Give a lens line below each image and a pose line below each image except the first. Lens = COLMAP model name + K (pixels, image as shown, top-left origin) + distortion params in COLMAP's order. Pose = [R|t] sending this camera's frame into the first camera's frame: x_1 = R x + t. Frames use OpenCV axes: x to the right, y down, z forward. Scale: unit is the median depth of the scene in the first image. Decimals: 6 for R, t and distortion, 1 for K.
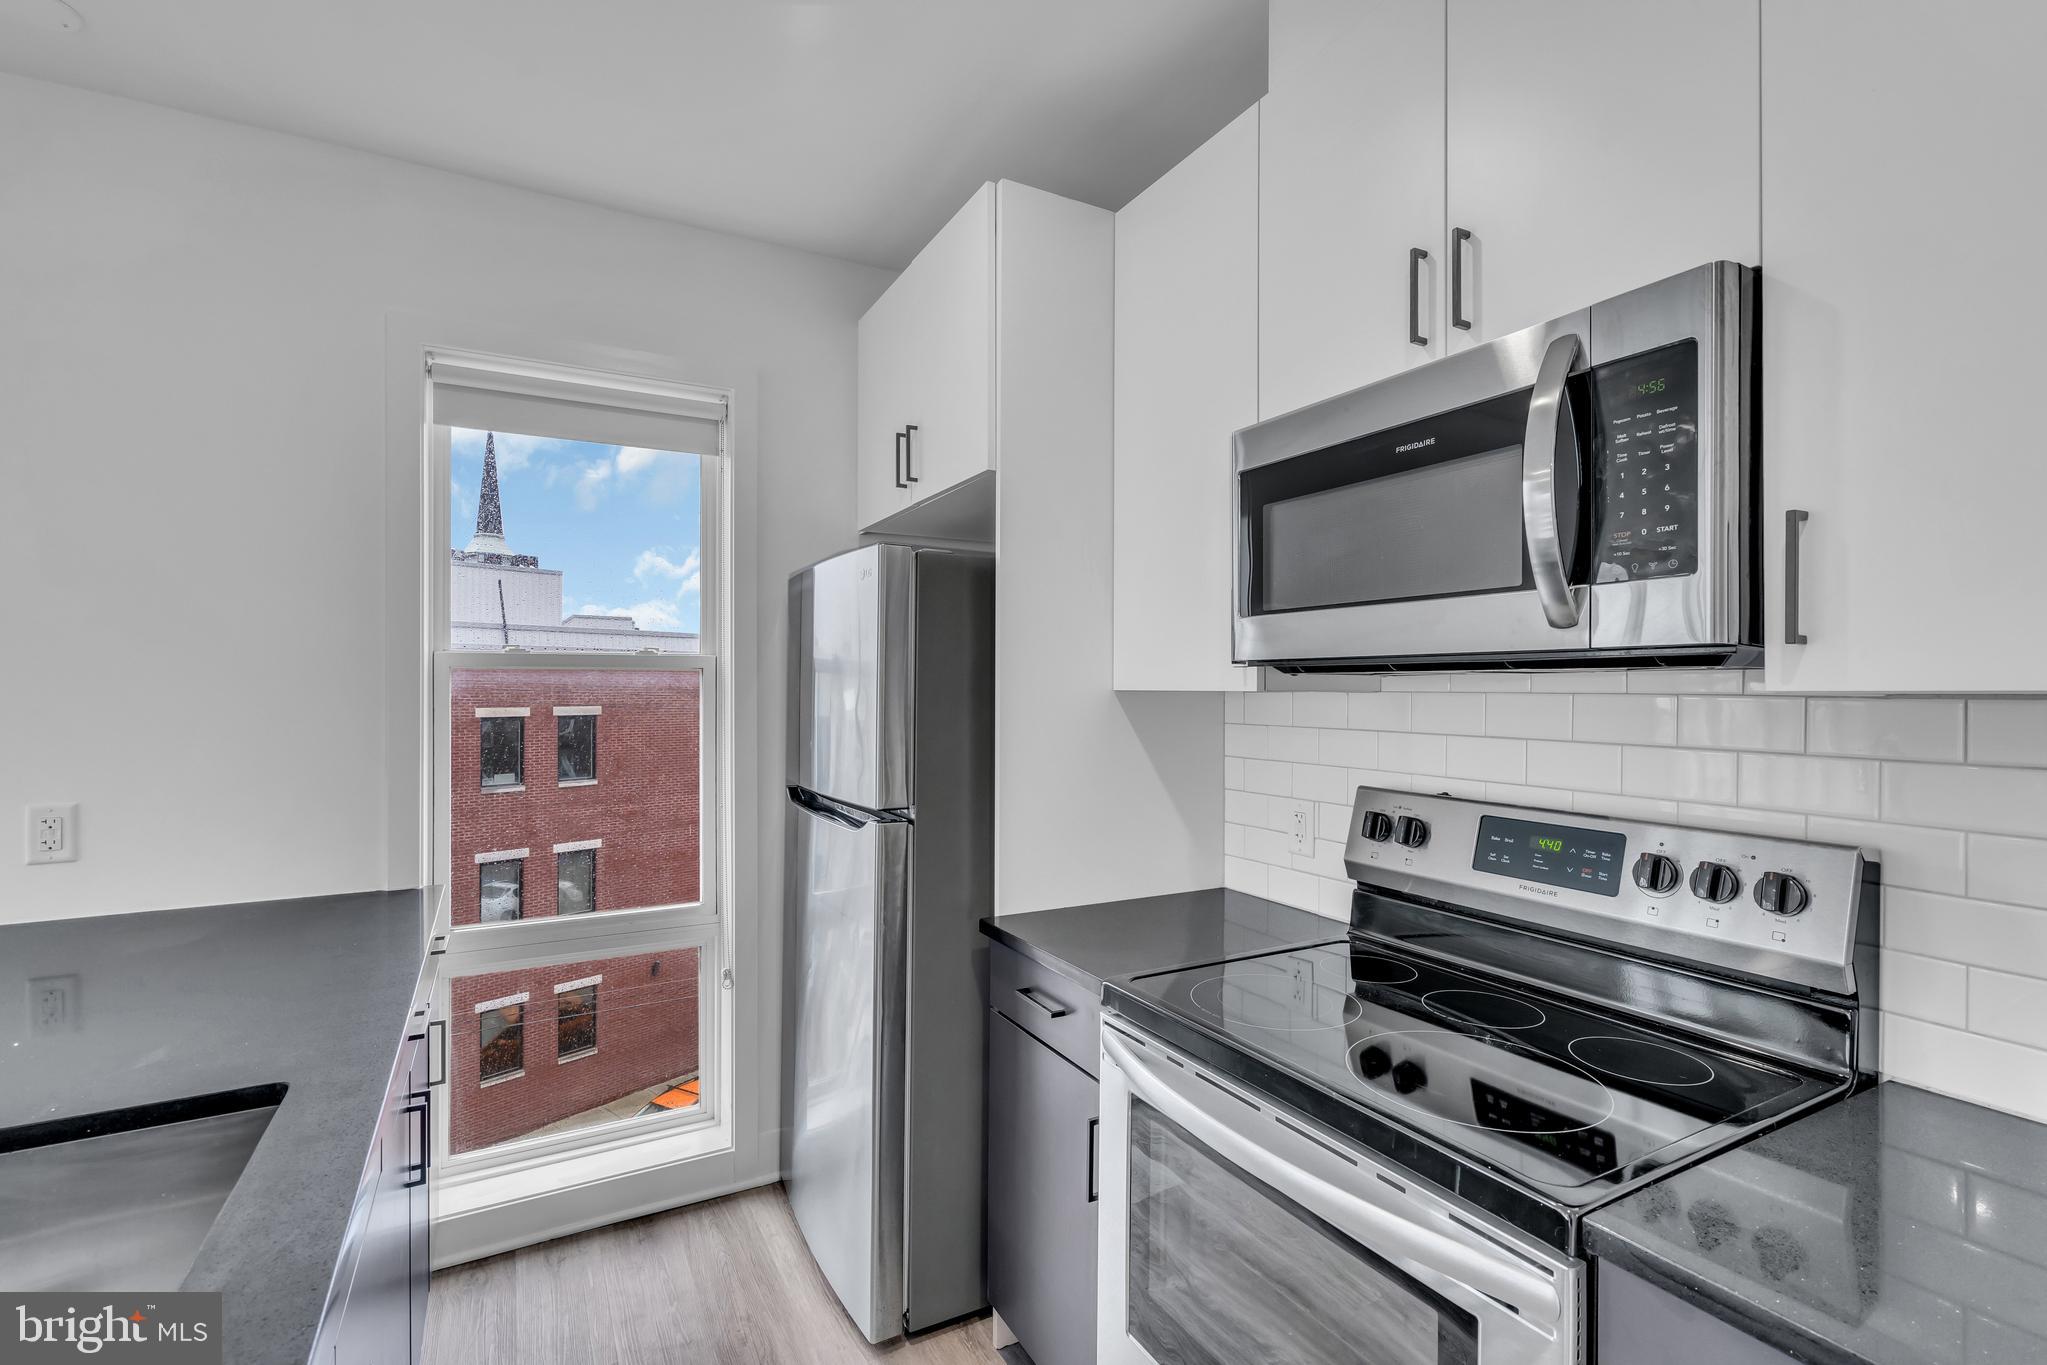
lens RADIAL K [[929.0, 0, 1025.5], [0, 929.0, 687.0], [0, 0, 1]] dist [-0.002603, 0.001639]
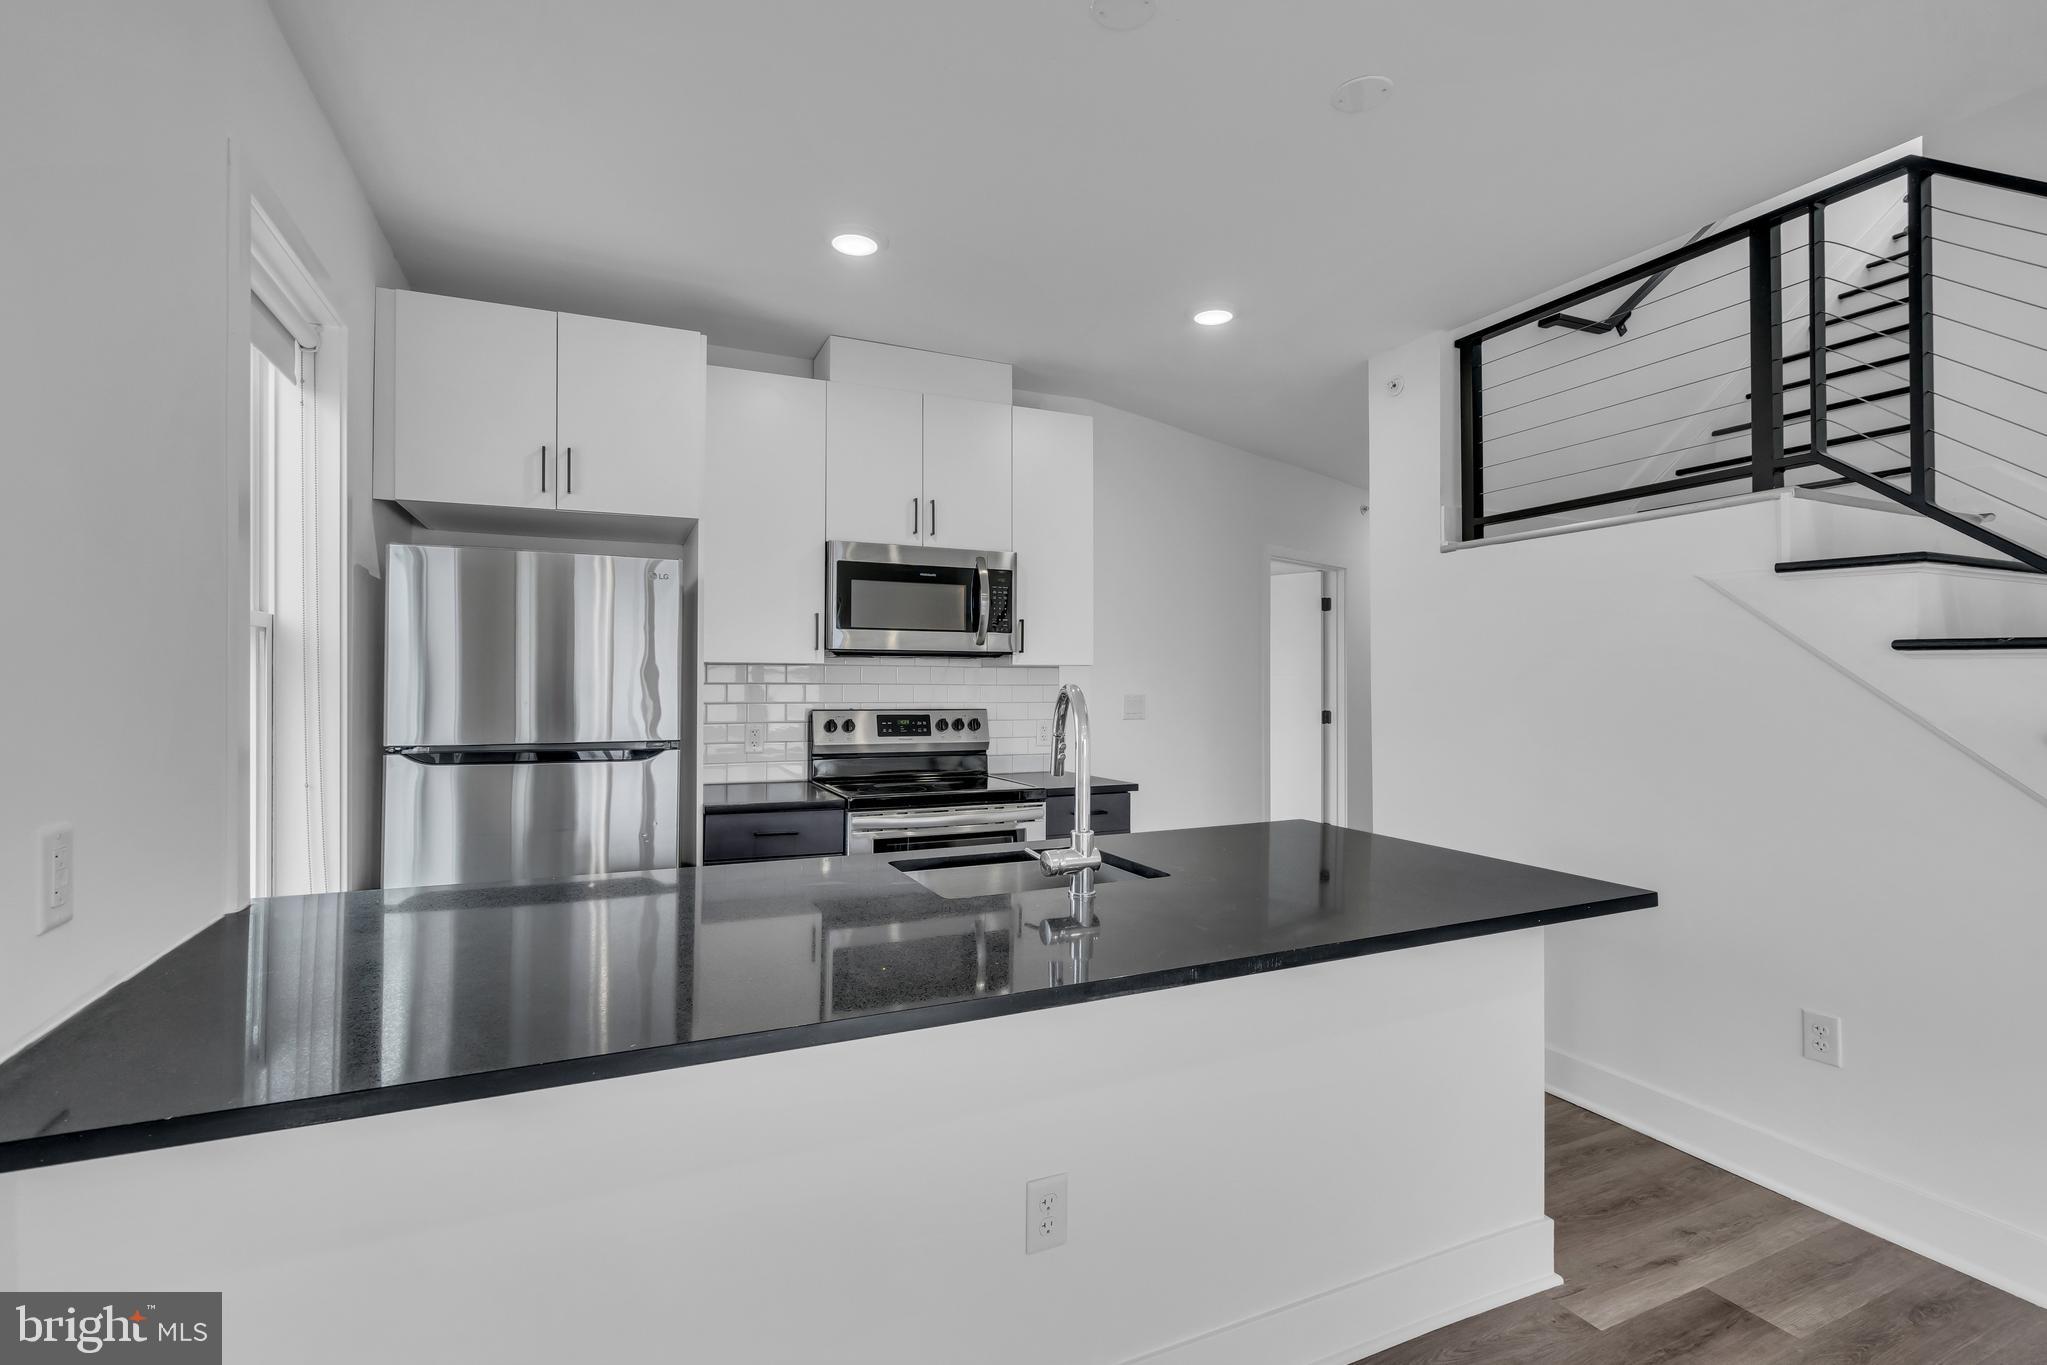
lens RADIAL K [[929.0, 0, 1019.0], [0, 929.0, 662.1], [0, 0, 1]] dist [-0.002603, 0.001639]
pose [[0.083140, 0.017358, 0.996387, -2.169380], [-0.006563, 0.999836, -0.016870, 0.041561], [-0.996516, -0.005137, 0.083241, 0.471084]]
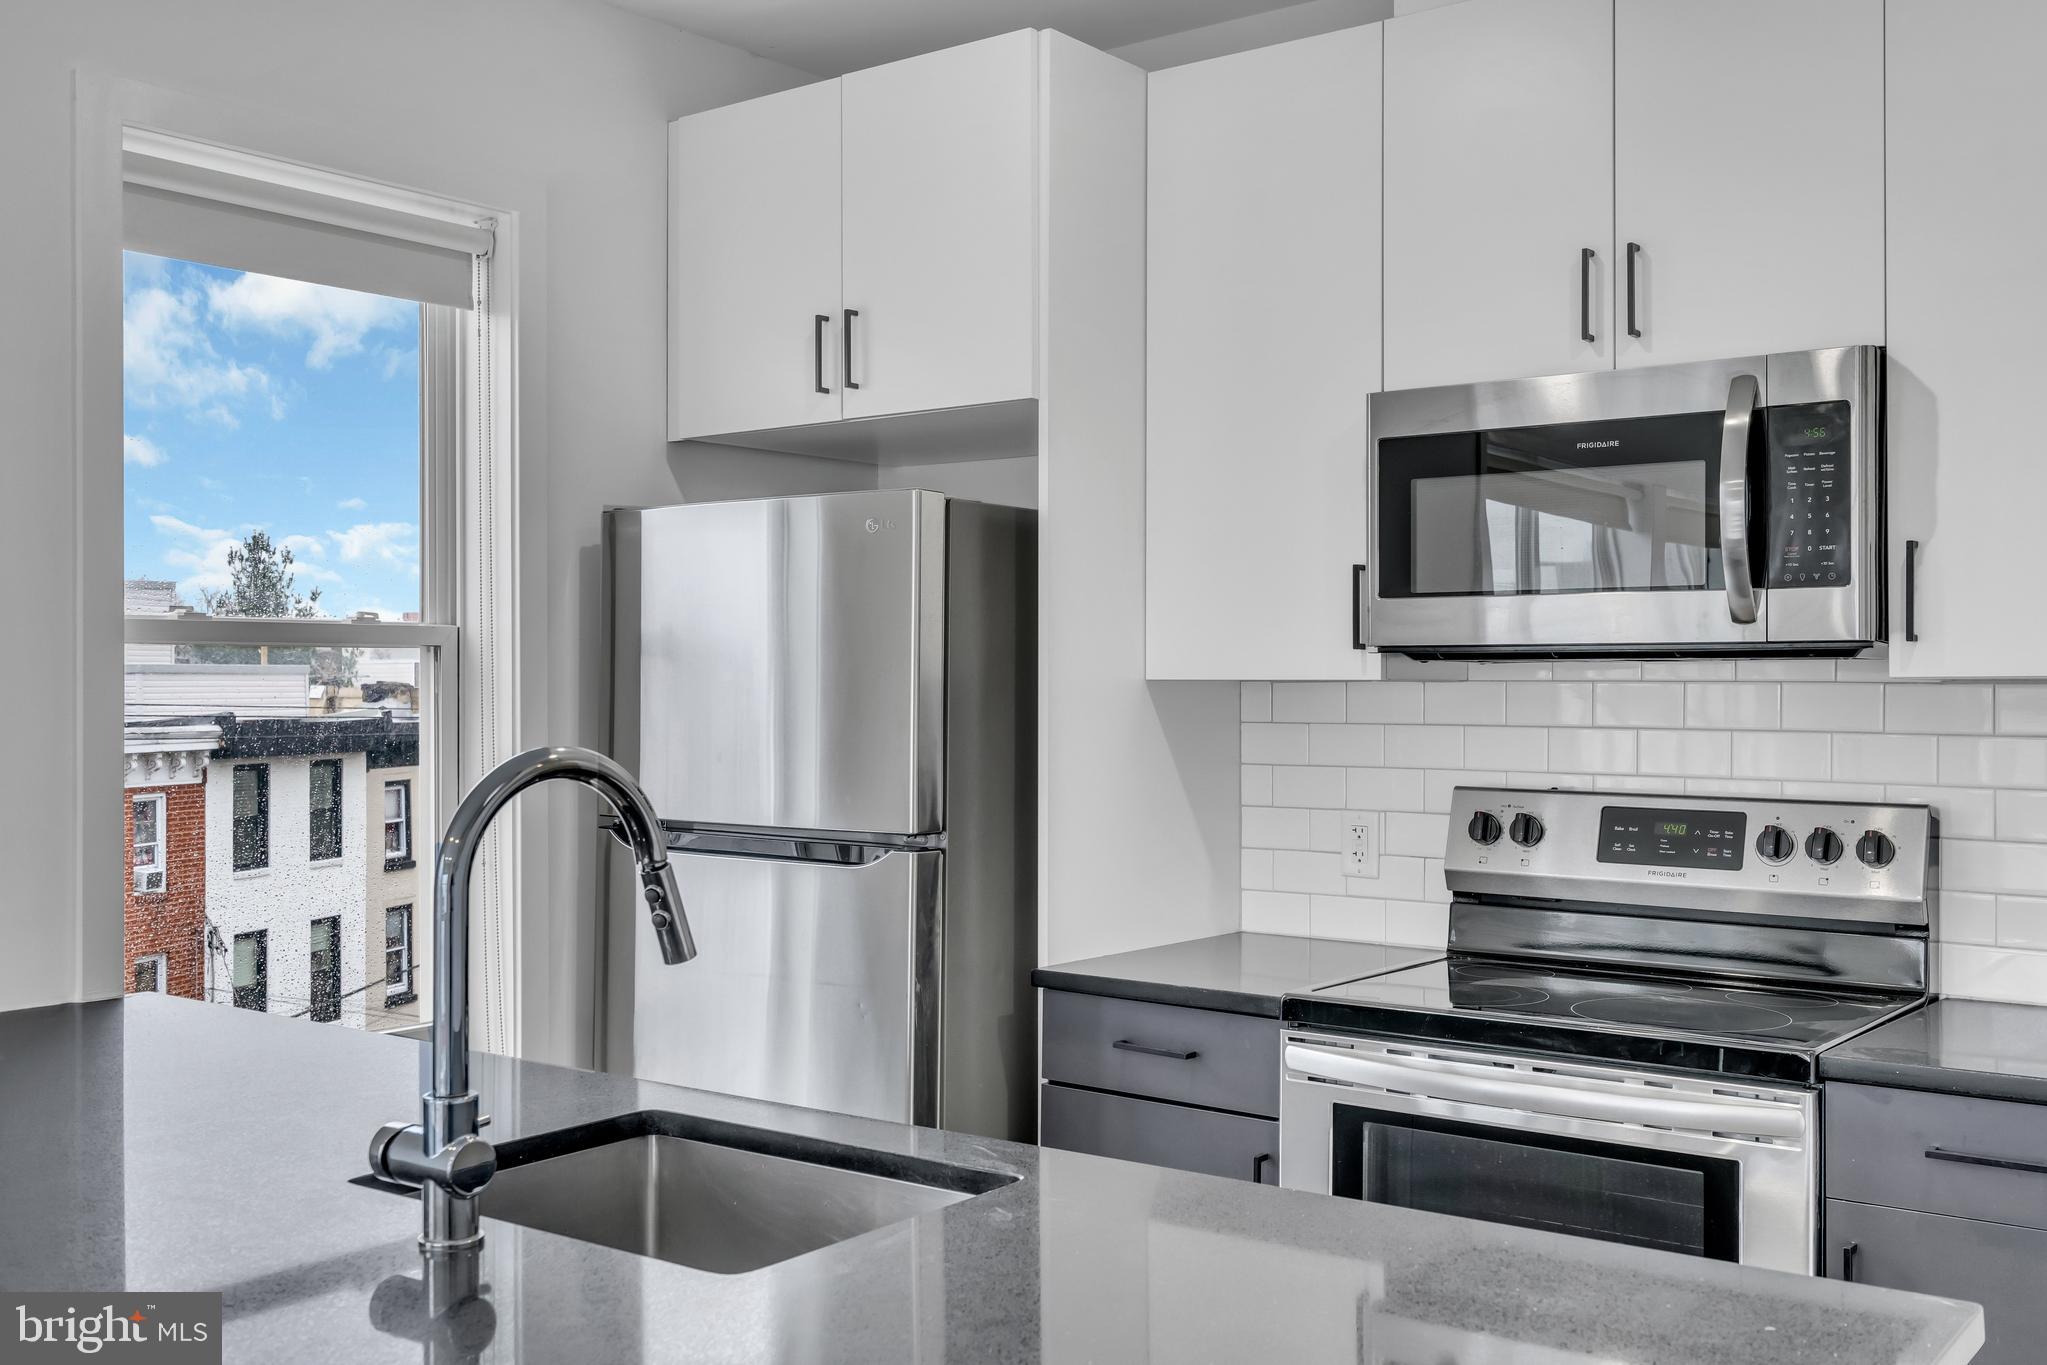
lens RADIAL K [[2021.8, 0, 1025.4], [0, 2021.8, 670.8], [0, 0, 1]] dist [0.012116, 0.000000]
pose [[0.913816, 0.002415, 0.406120, -1.039466], [-0.000065, 0.999983, -0.005800, 0.008708], [-0.406127, 0.005274, 0.913801, -0.781733]]
